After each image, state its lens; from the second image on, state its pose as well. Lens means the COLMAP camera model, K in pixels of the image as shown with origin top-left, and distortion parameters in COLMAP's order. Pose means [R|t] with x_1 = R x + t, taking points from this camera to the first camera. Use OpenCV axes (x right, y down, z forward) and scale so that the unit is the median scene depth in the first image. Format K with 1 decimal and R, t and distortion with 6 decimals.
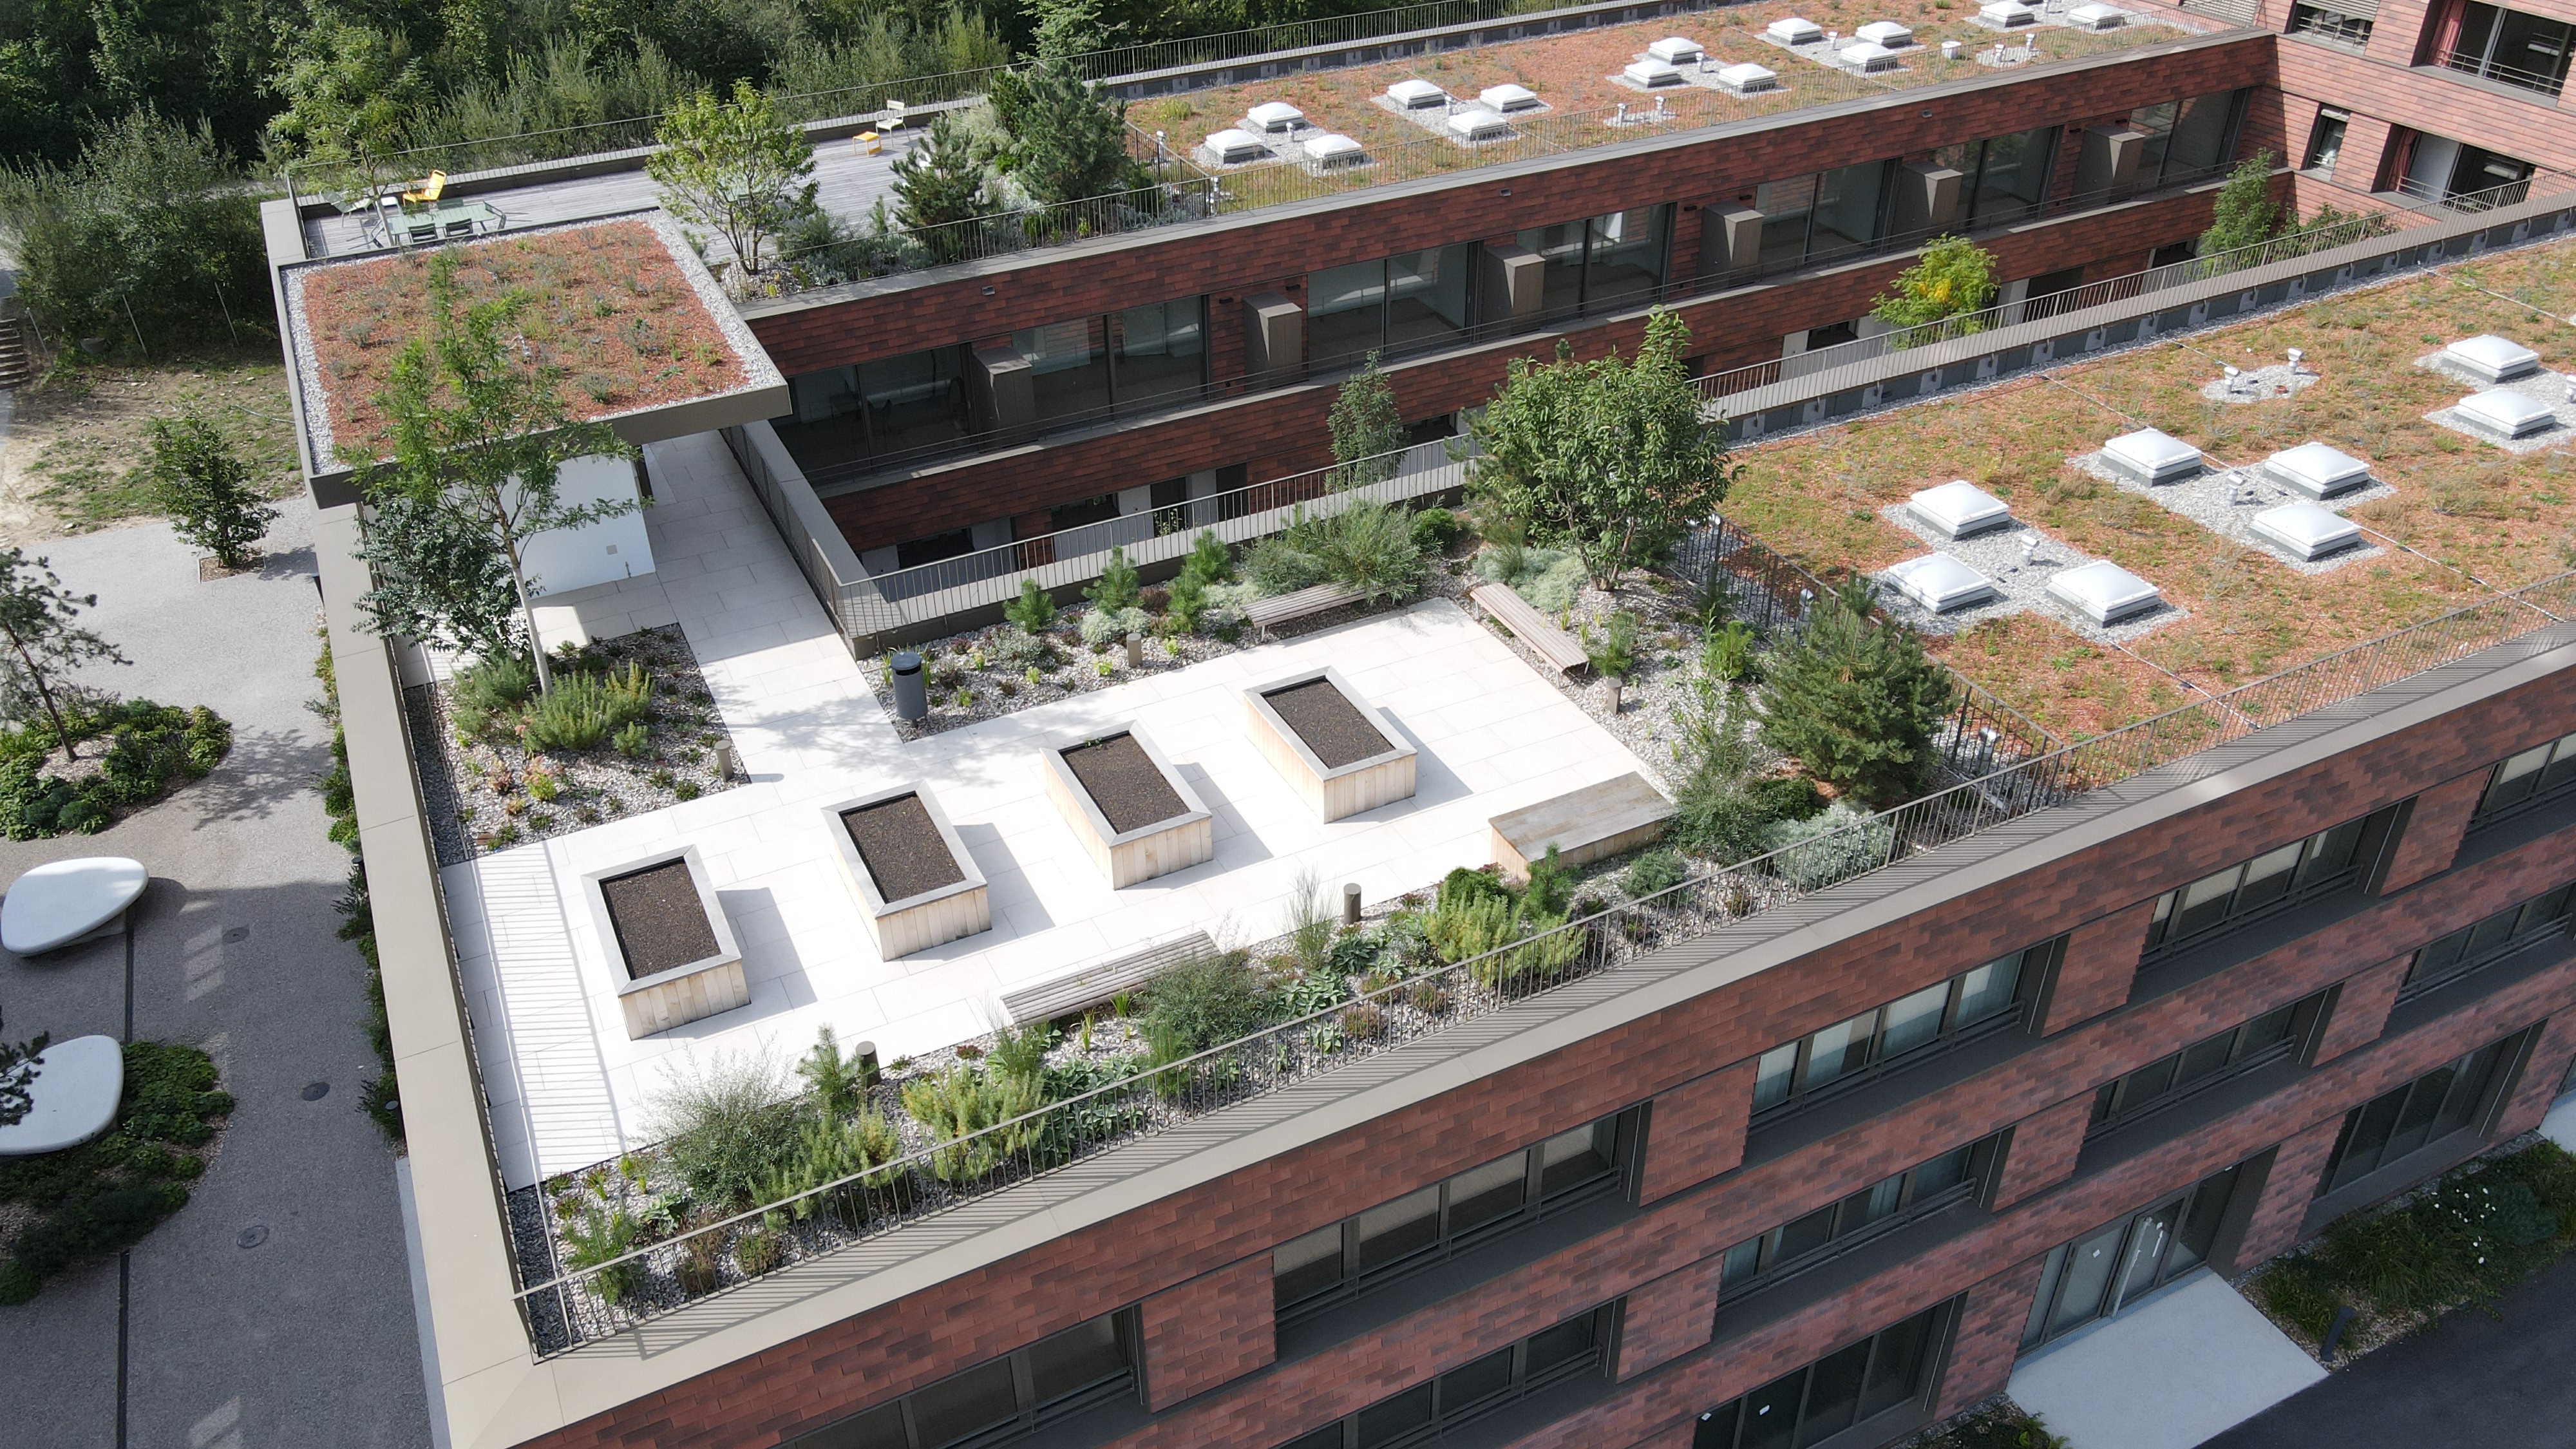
lens RADIAL K [[1882.5, 0, 1340.7], [0, 1882.5, 796.4], [0, 0, 1]] dist [0.002986, 0.002039]
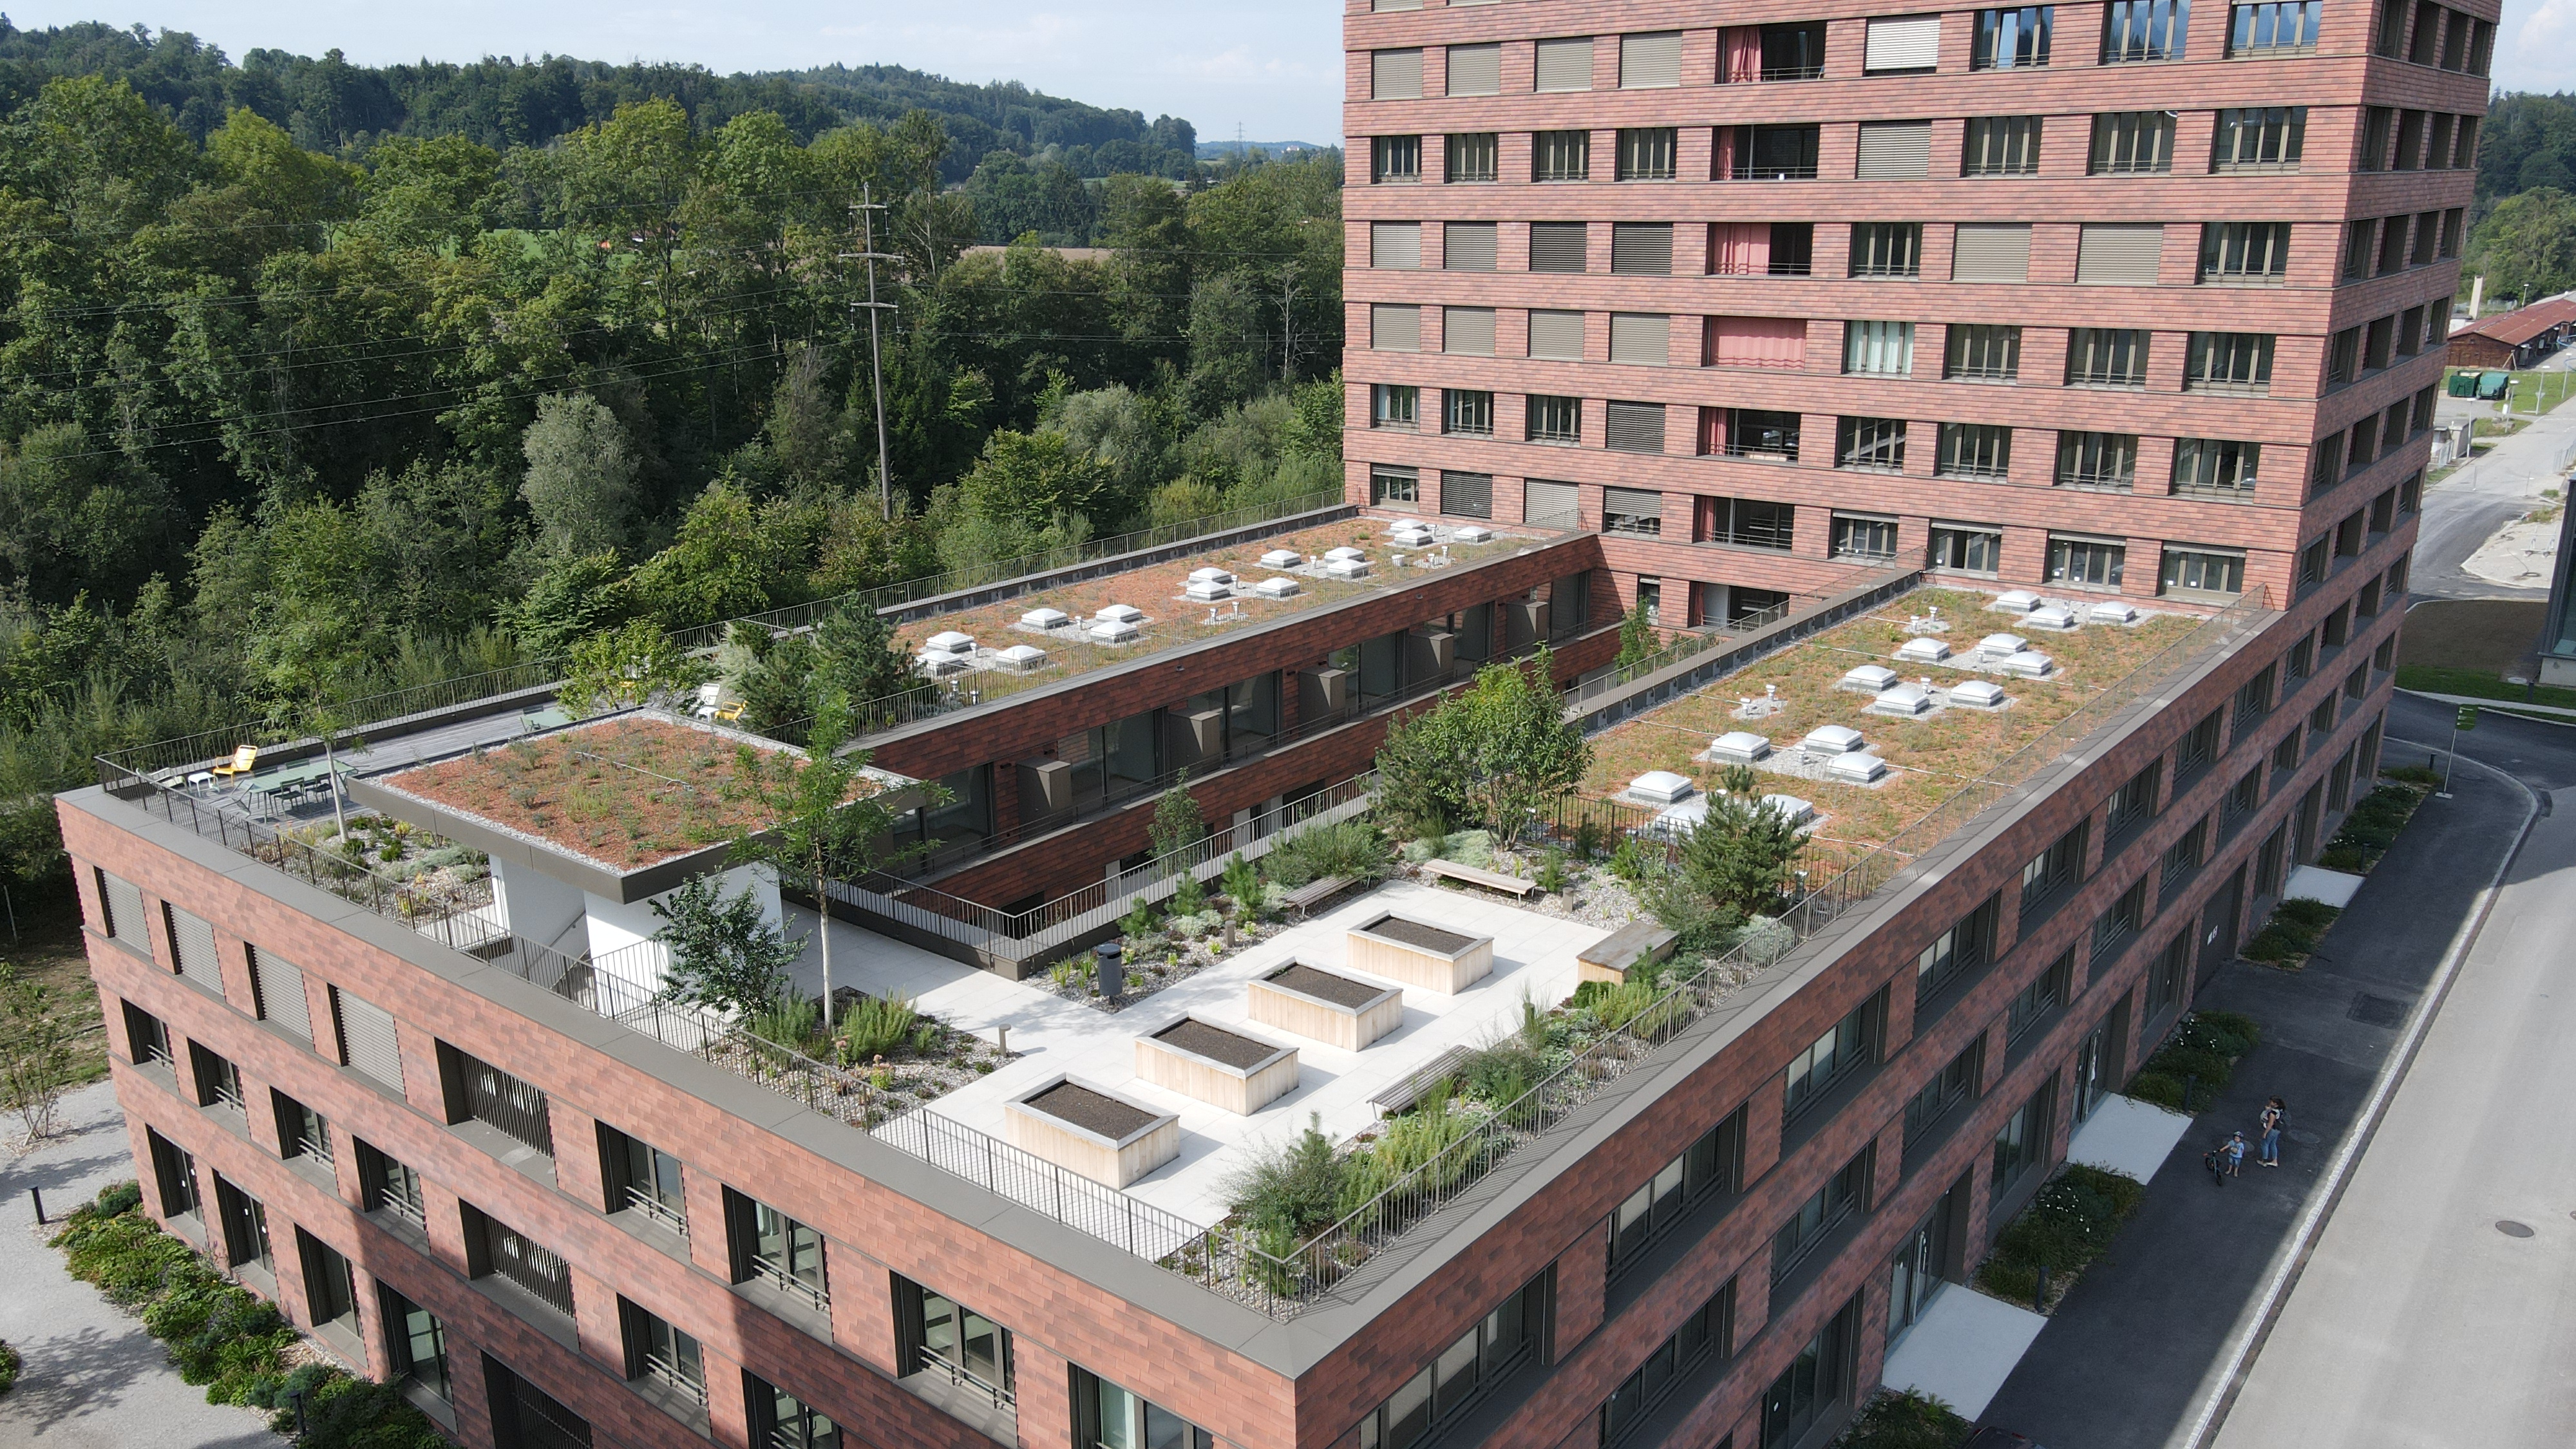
lens RADIAL K [[1882.5, 0, 1275.0], [0, 1882.5, 733.6], [0, 0, 1]] dist [0.002986, 0.002039]
pose [[0.910422, -0.107819, 0.399384, -0.529383], [0.236848, 0.927398, -0.289545, 0.164840], [-0.339169, 0.358201, 0.869860, -0.209018]]
